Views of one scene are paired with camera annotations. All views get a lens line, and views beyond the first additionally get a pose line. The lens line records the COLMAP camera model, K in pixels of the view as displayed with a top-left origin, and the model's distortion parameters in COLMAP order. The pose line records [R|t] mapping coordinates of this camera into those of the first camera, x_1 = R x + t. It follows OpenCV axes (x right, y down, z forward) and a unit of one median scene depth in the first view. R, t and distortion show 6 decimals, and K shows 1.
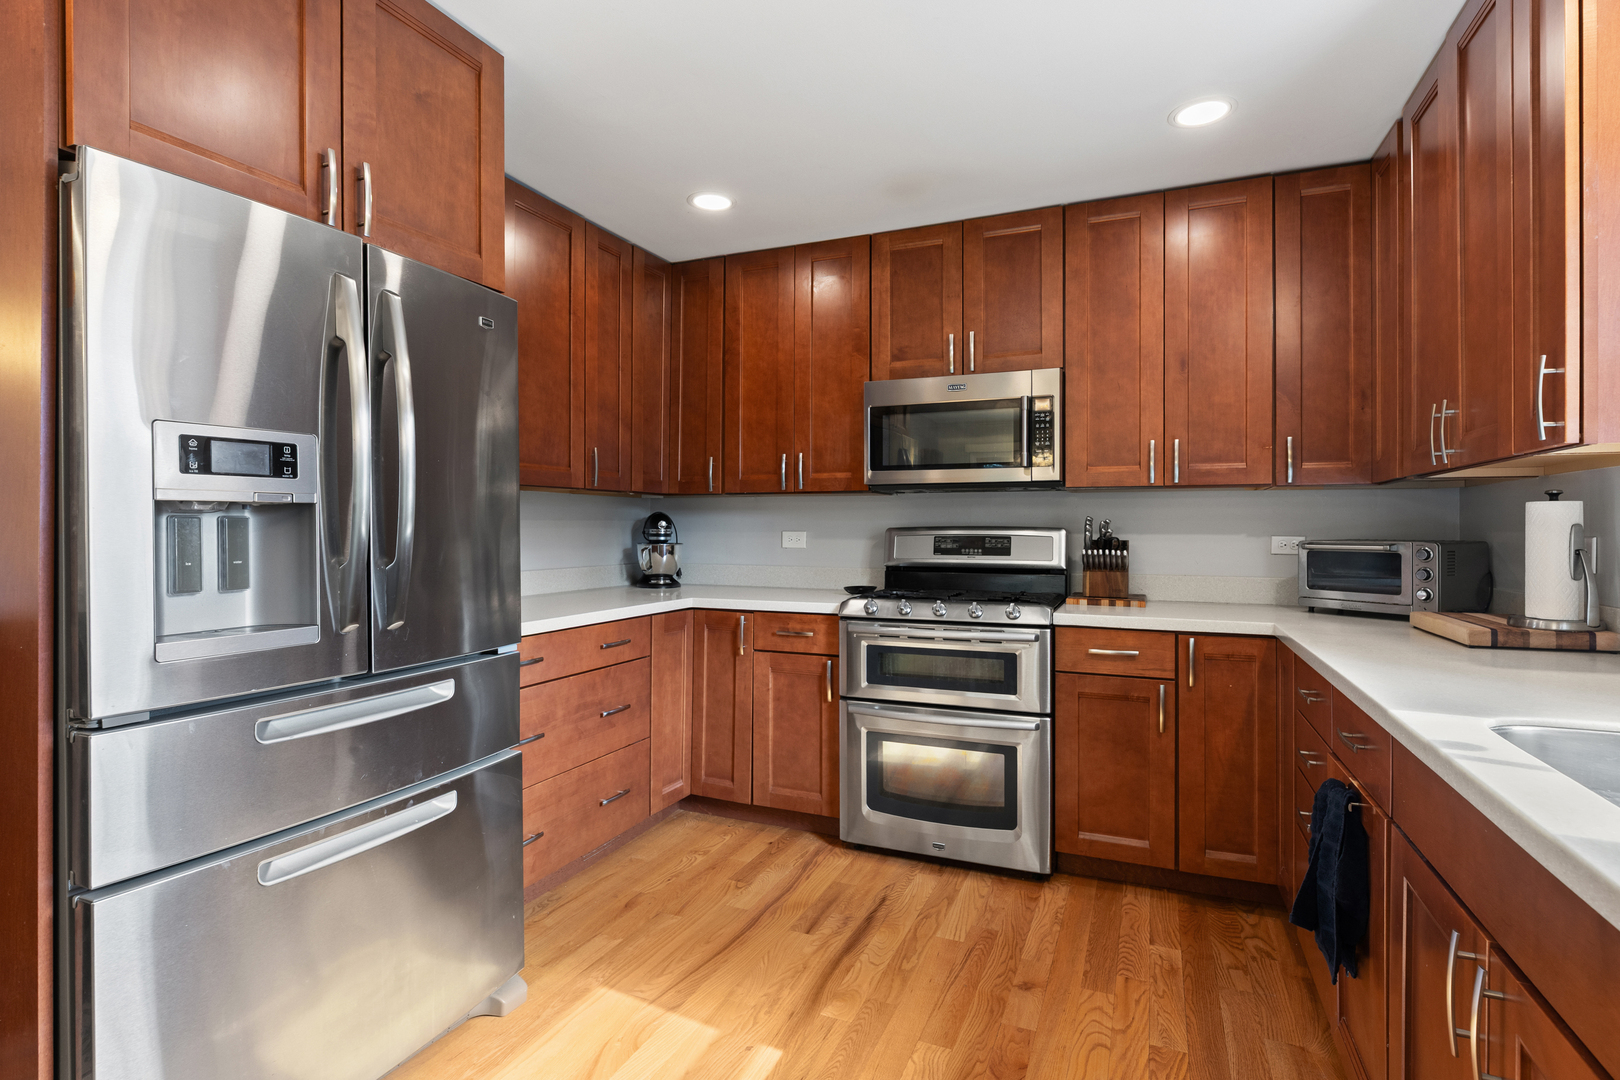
lens RADIAL K [[791.5, 0, 812.2], [0, 791.5, 527.7], [0, 0, 1]] dist [-0.010216, -0.000674]
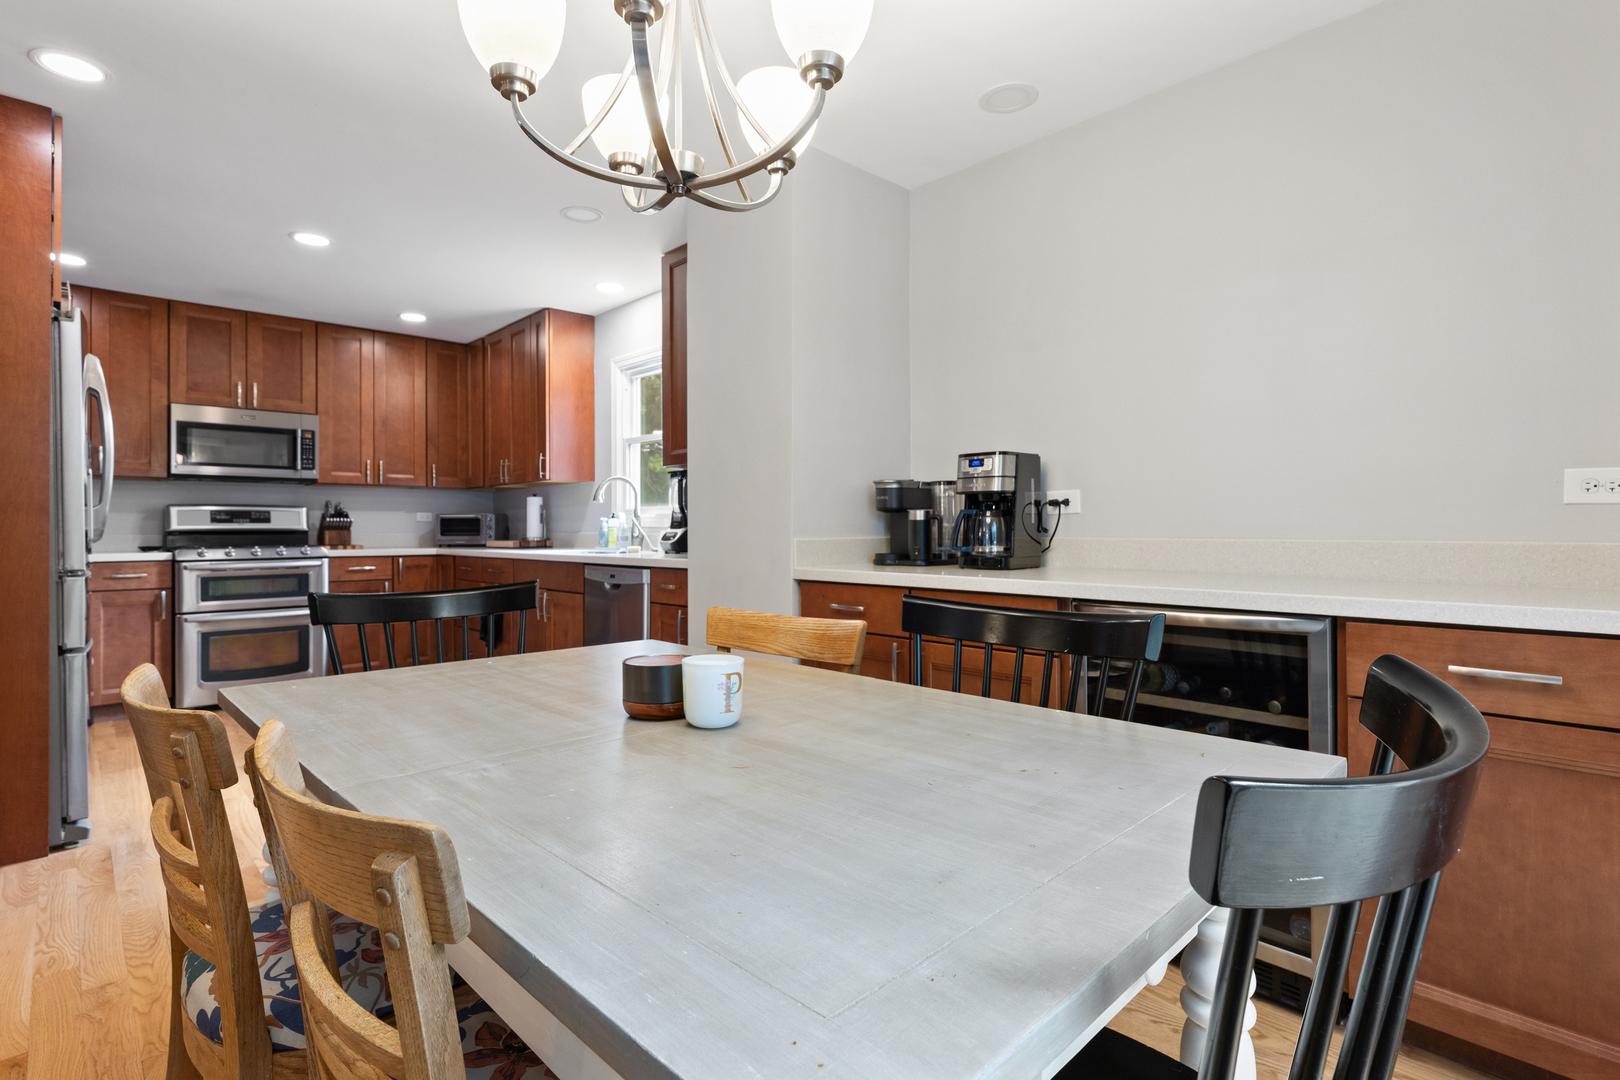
lens RADIAL K [[791.5, 0, 818.5], [0, 791.5, 529.0], [0, 0, 1]] dist [-0.010216, -0.000674]
pose [[0.380920, -0.002036, 0.924606, -0.876955], [0.004933, 0.999988, 0.000170, 0.057235], [-0.924595, 0.004497, 0.380926, -0.699306]]
